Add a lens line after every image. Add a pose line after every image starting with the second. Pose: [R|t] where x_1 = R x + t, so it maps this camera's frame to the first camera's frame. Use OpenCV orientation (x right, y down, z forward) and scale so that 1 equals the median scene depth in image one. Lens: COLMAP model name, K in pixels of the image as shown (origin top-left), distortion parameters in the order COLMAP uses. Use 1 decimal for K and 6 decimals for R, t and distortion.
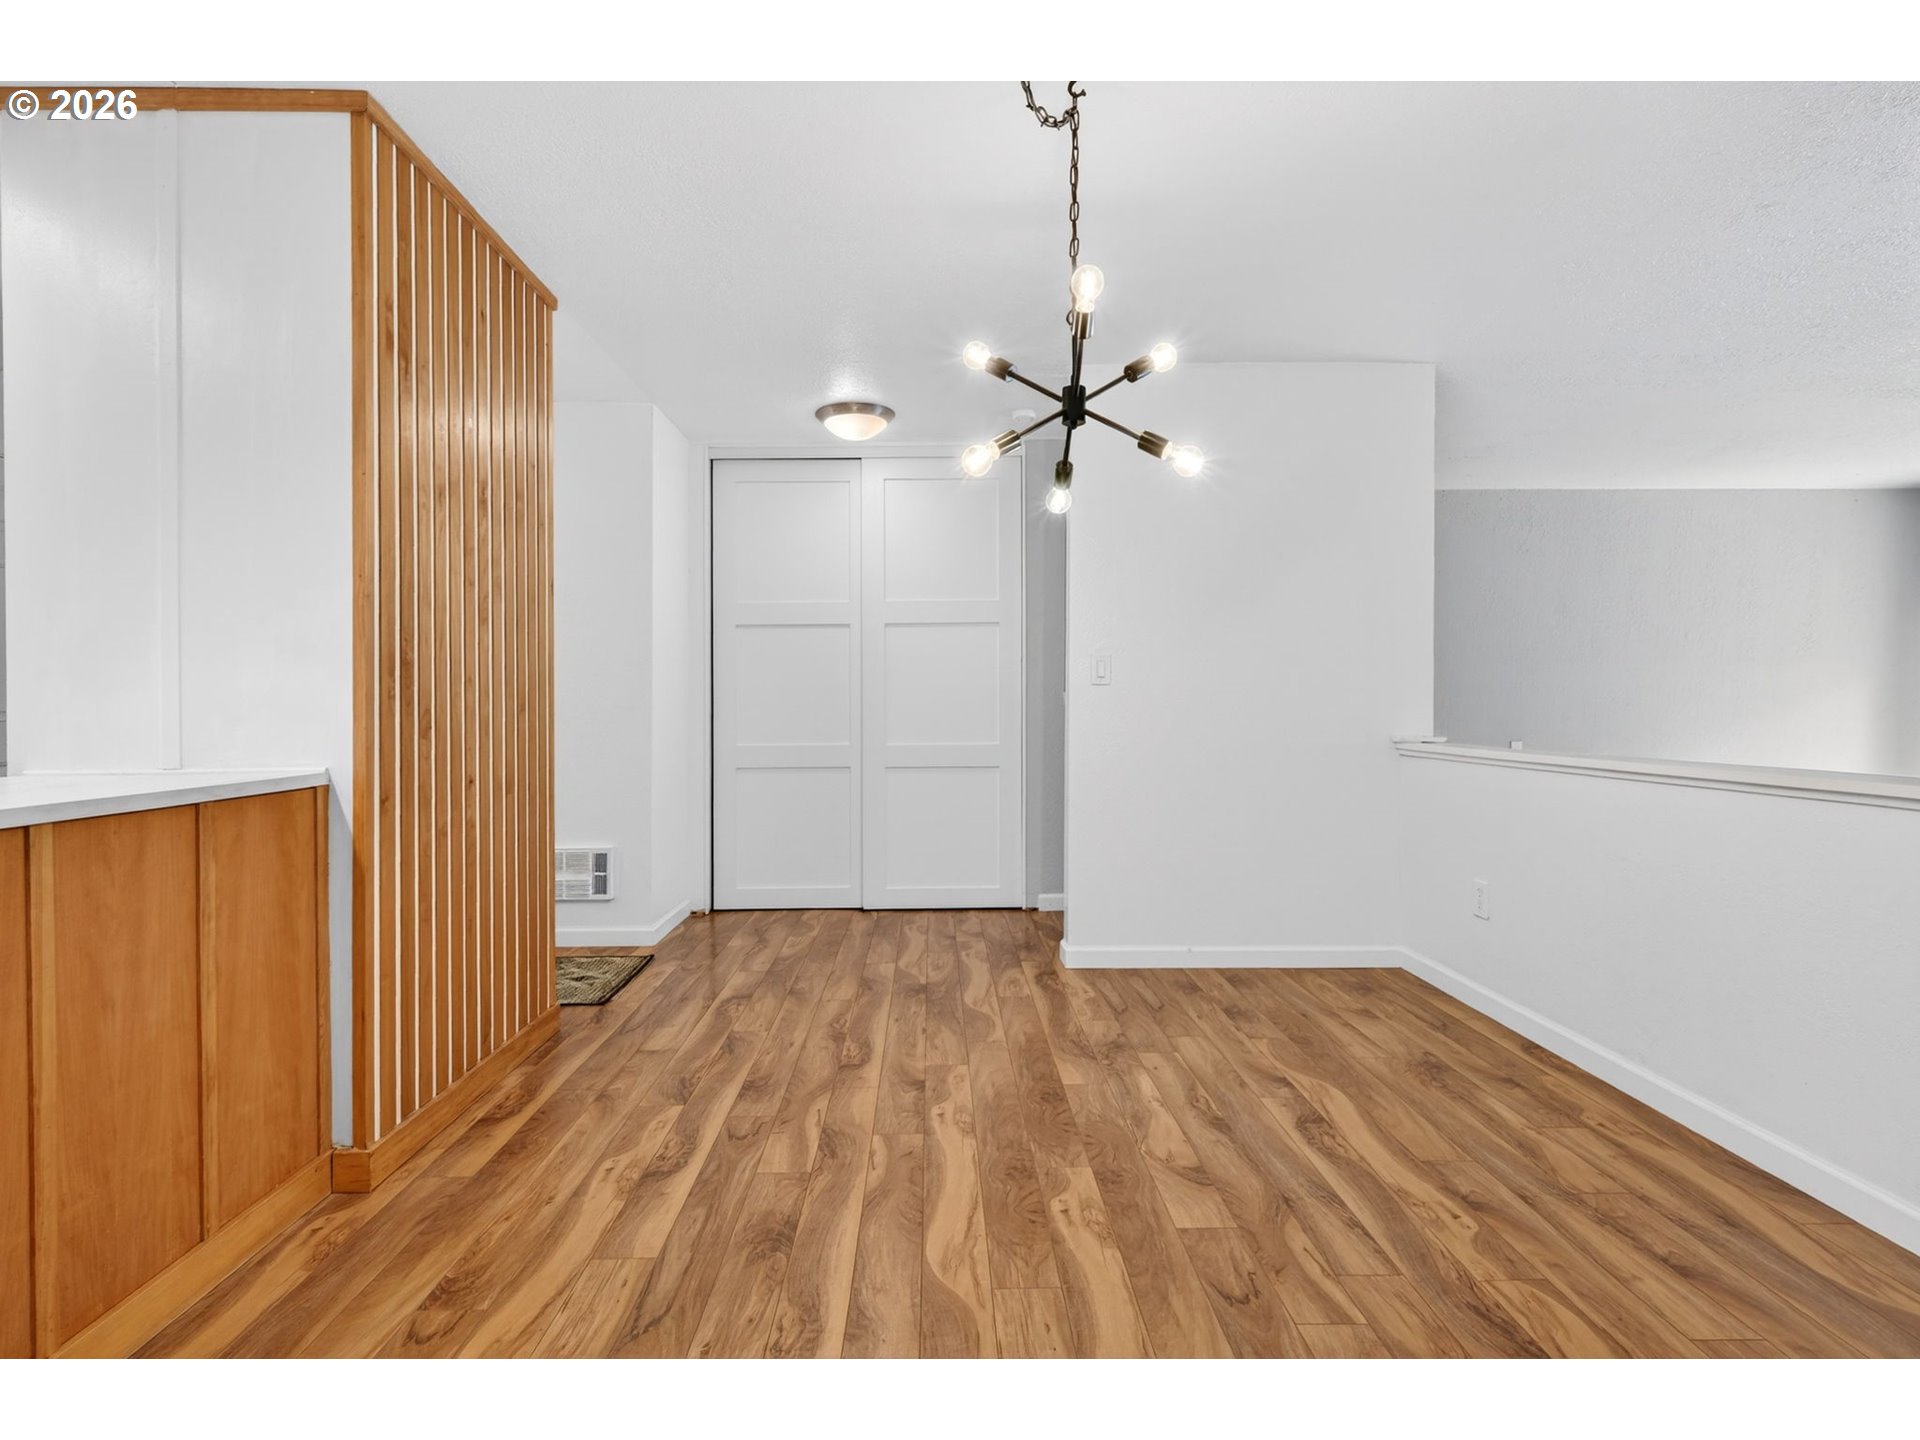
lens RADIAL K [[928.8, 0, 964.8], [0, 928.8, 711.6], [0, 0, 1]] dist [0.003761, -0.001749]
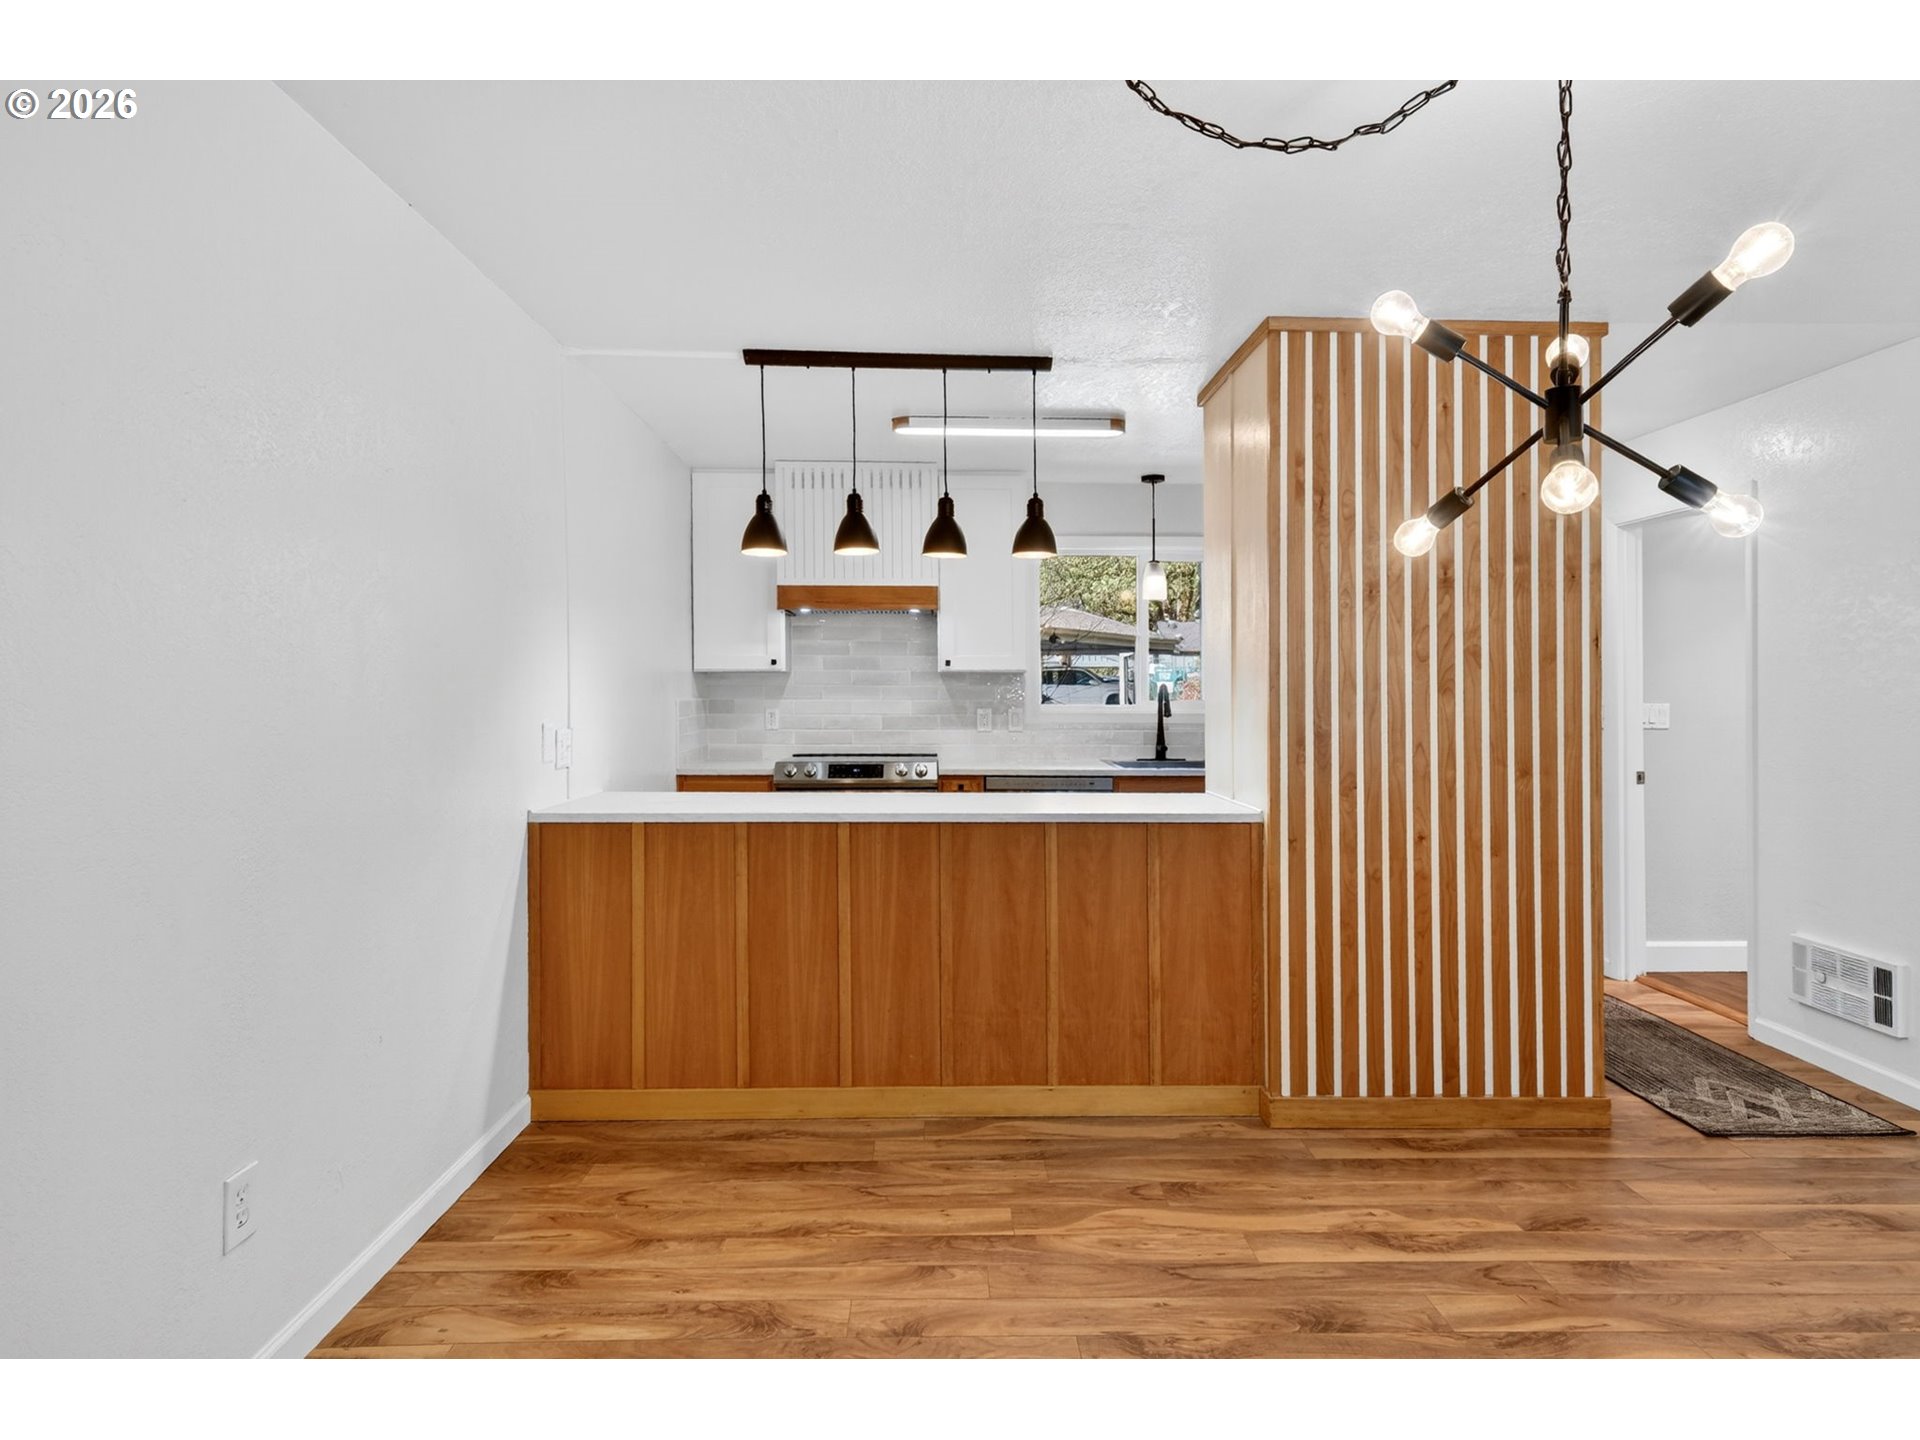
lens RADIAL K [[1045.7, 0, 954.0], [0, 1045.7, 708.9], [0, 0, 1]] dist [0.020550, -0.000952]
pose [[-0.011324, 0.024558, -0.999634, 0.878098], [-0.012379, 0.999618, 0.024698, -0.123483], [0.999859, 0.012654, -0.011016, 0.554010]]
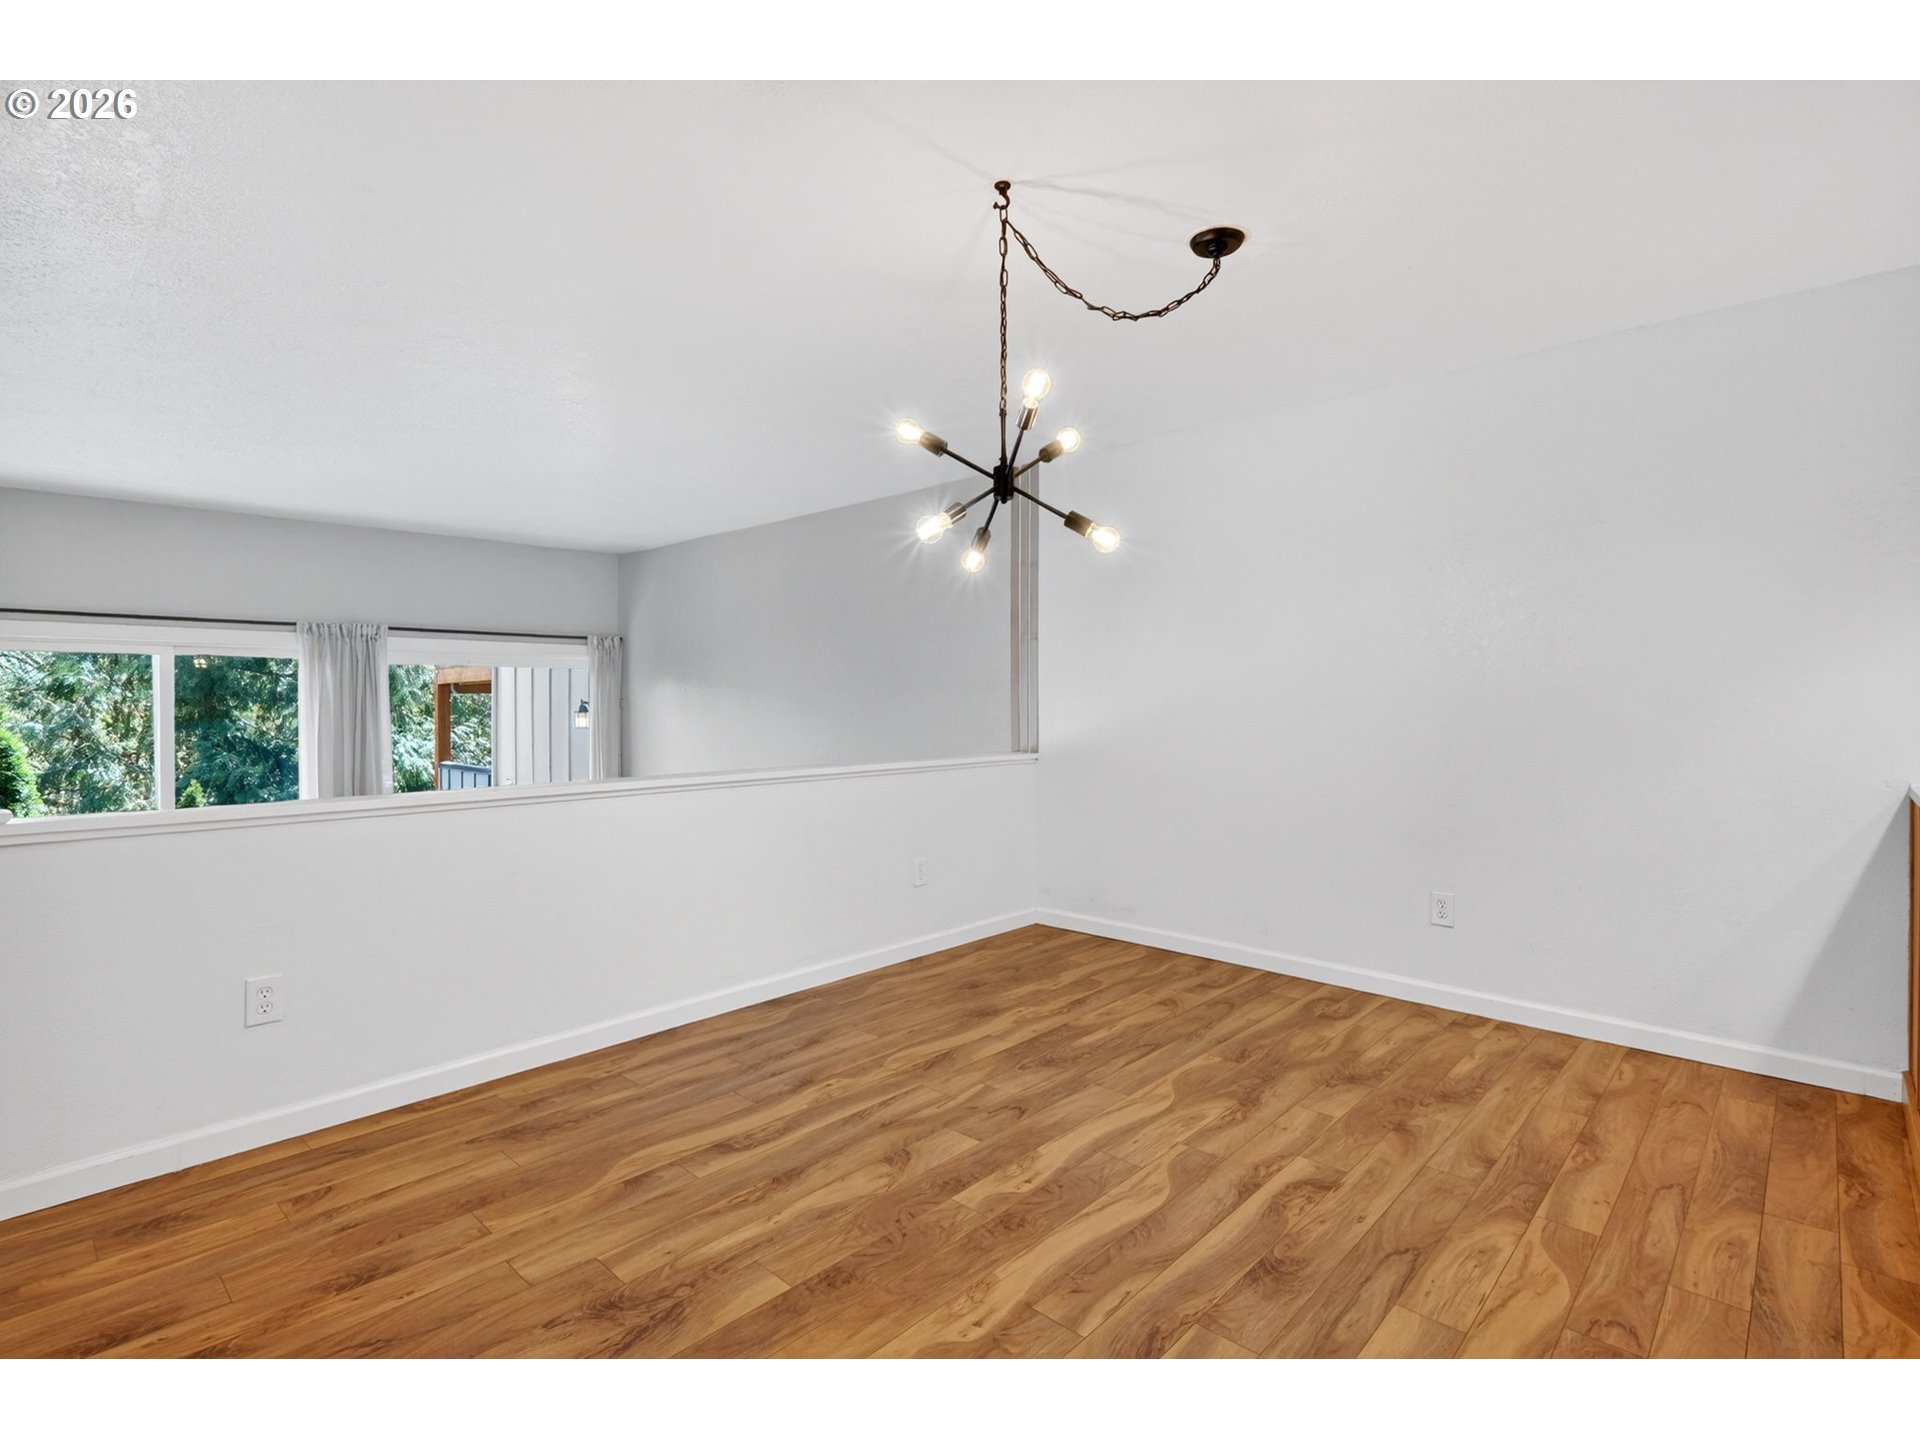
lens RADIAL K [[928.8, 0, 960.5], [0, 928.8, 708.8], [0, 0, 1]] dist [0.003761, -0.001749]
pose [[-0.709473, -0.001381, 0.704731, -0.630091], [0.009675, 0.999885, 0.011698, -0.064981], [-0.704666, 0.015118, -0.709378, 1.816594]]
